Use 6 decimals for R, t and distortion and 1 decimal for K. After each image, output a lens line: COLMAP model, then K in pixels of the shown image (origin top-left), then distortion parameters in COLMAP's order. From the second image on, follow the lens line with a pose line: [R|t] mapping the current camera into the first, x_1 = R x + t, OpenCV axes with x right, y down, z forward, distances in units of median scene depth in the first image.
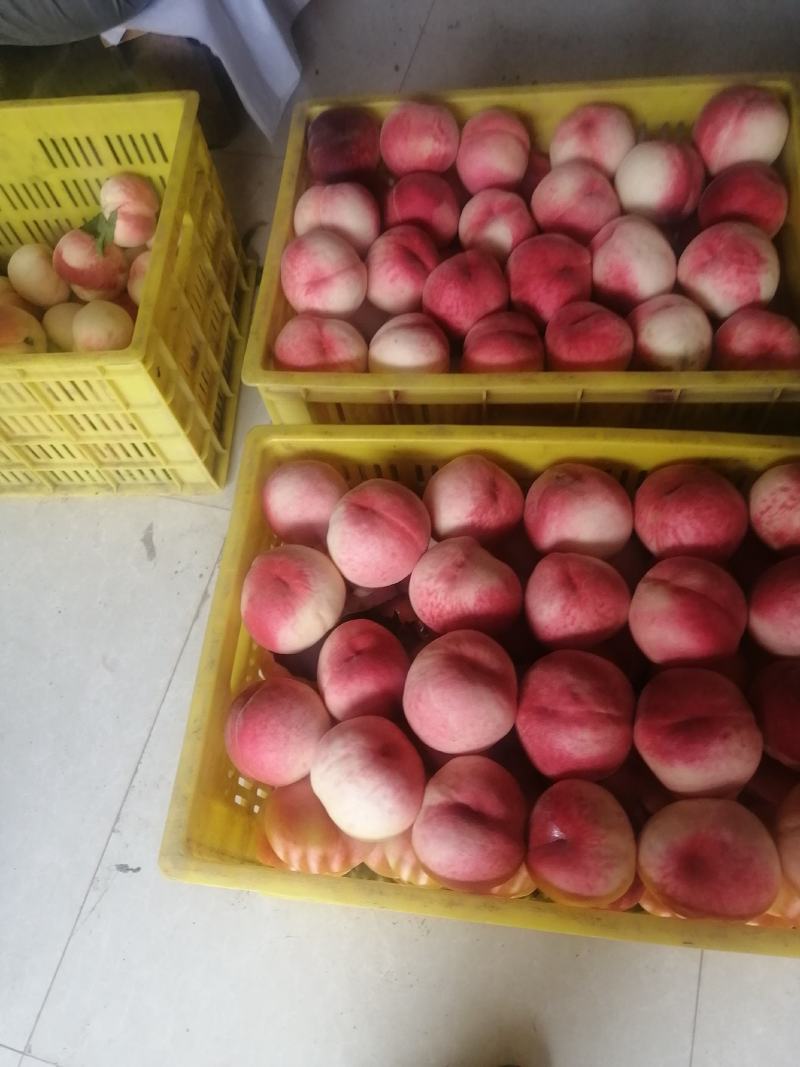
lens RADIAL K [[801.4, 0, 426.7], [0, 801.4, 557.4], [0, 0, 1]] dist [-0.006403, 0.028229]
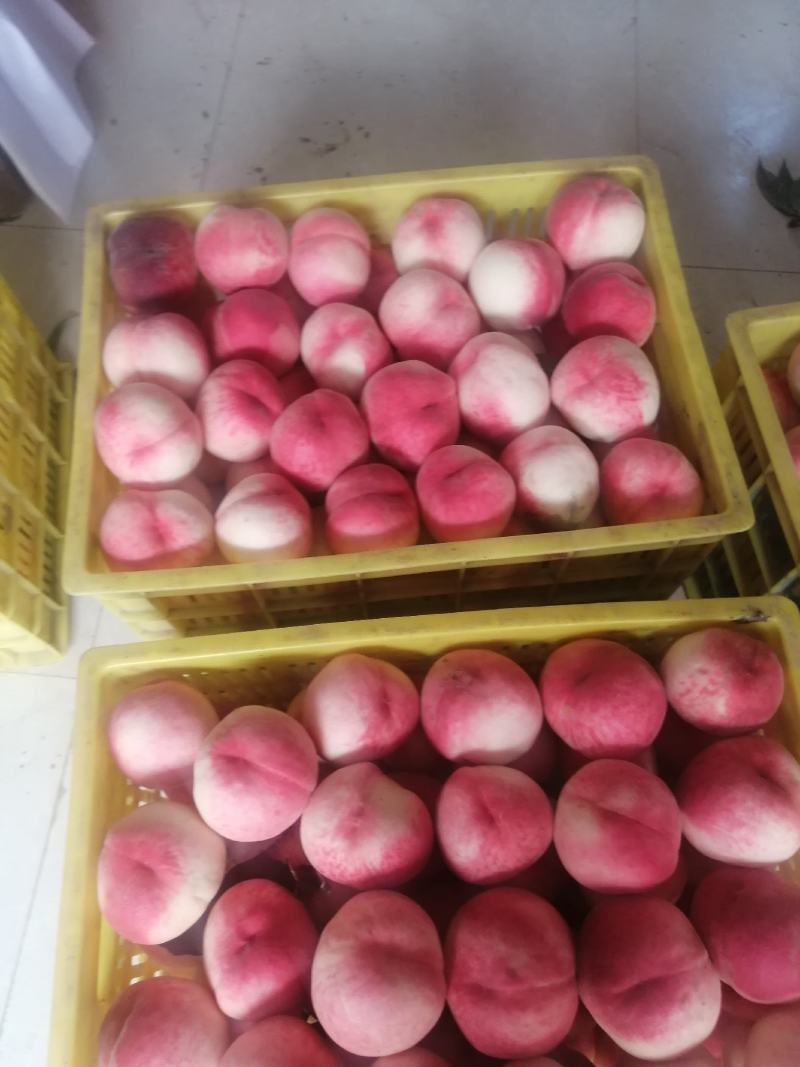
lens RADIAL K [[801.4, 0, 426.7], [0, 801.4, 557.4], [0, 0, 1]] dist [-0.006403, 0.028229]
pose [[0.981124, -0.129693, 0.143441, 0.025535], [0.124706, 0.991250, 0.043266, -0.277069], [-0.147797, -0.024562, 0.988713, 0.146445]]
